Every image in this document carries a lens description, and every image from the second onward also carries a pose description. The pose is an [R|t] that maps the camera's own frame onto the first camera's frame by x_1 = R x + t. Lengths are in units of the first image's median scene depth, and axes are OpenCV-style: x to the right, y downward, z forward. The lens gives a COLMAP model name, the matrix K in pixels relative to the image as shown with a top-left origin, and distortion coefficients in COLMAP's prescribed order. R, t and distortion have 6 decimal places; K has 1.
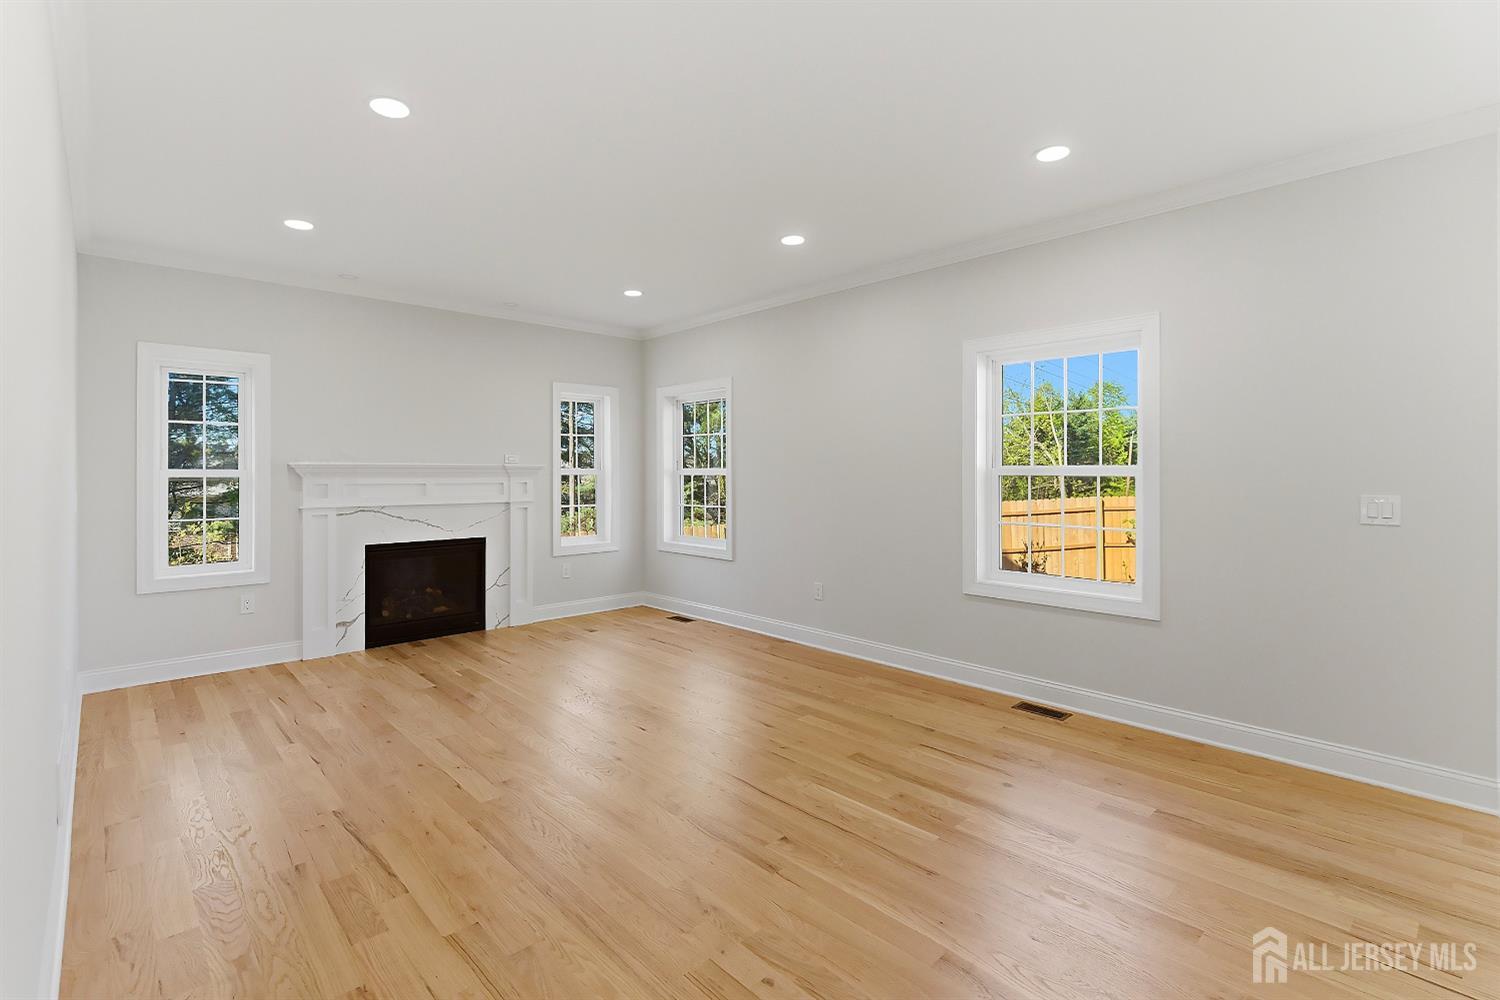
lens RADIAL K [[687.4, 0, 750.9], [0, 687.4, 464.6], [0, 0, 1]] dist [-0.000119, 0.000284]
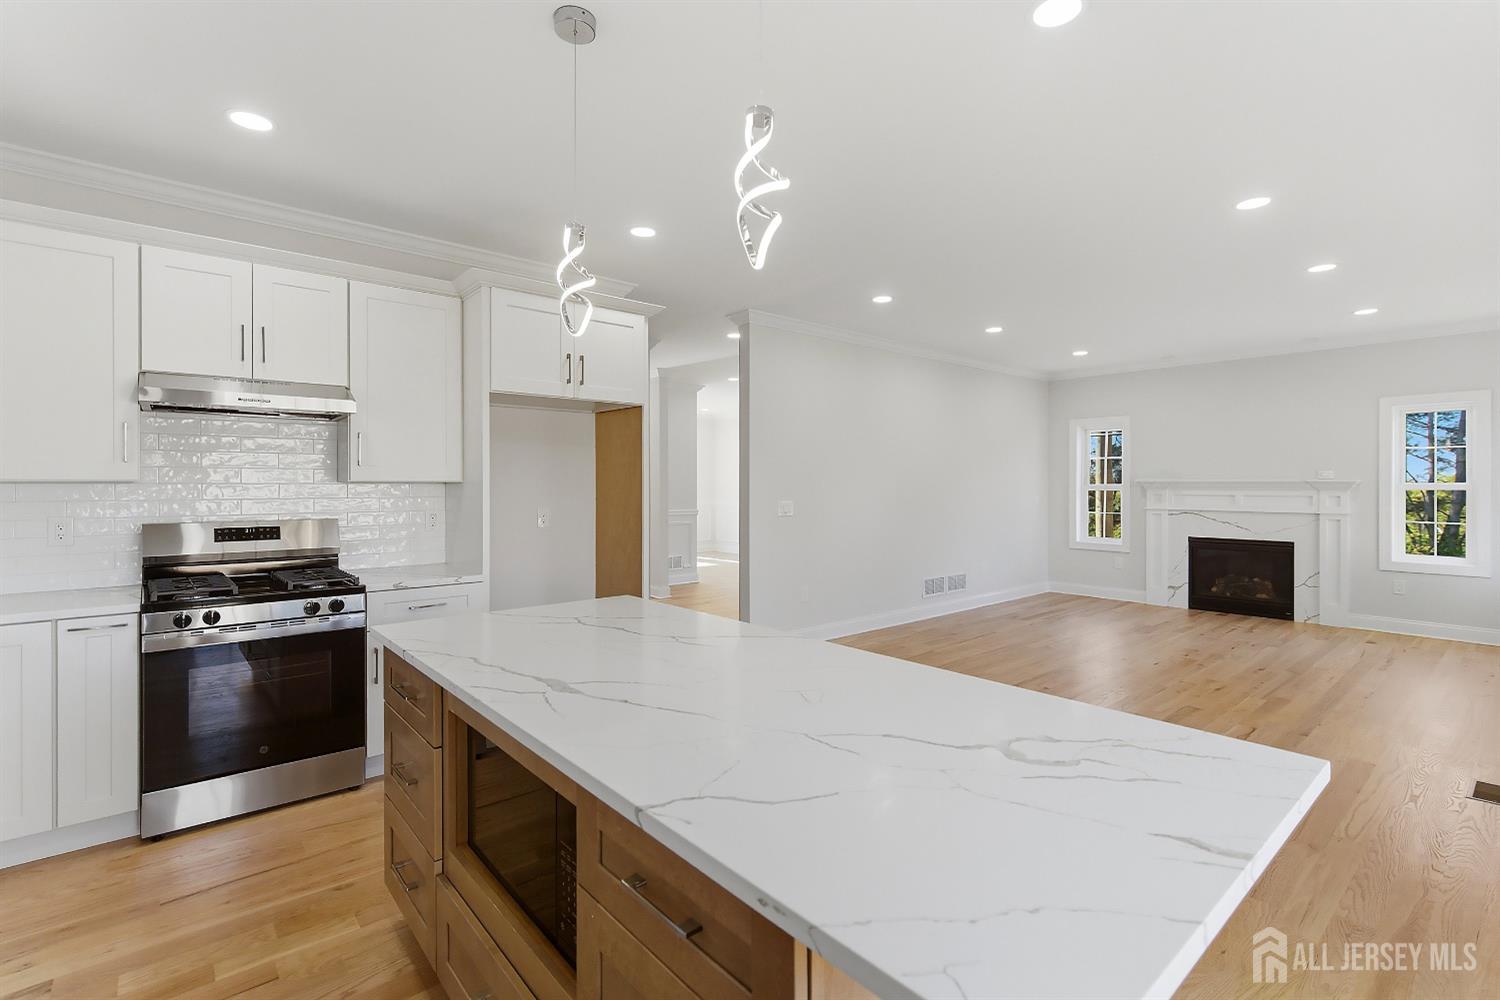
lens RADIAL K [[687.4, 0, 748.7], [0, 687.4, 492.1], [0, 0, 1]] dist [-0.000119, 0.000284]
pose [[-0.046913, 0.008846, -0.998860, 0.877186], [0.012710, 0.999885, 0.008258, -0.000430], [0.998818, -0.012308, -0.047020, 0.139485]]
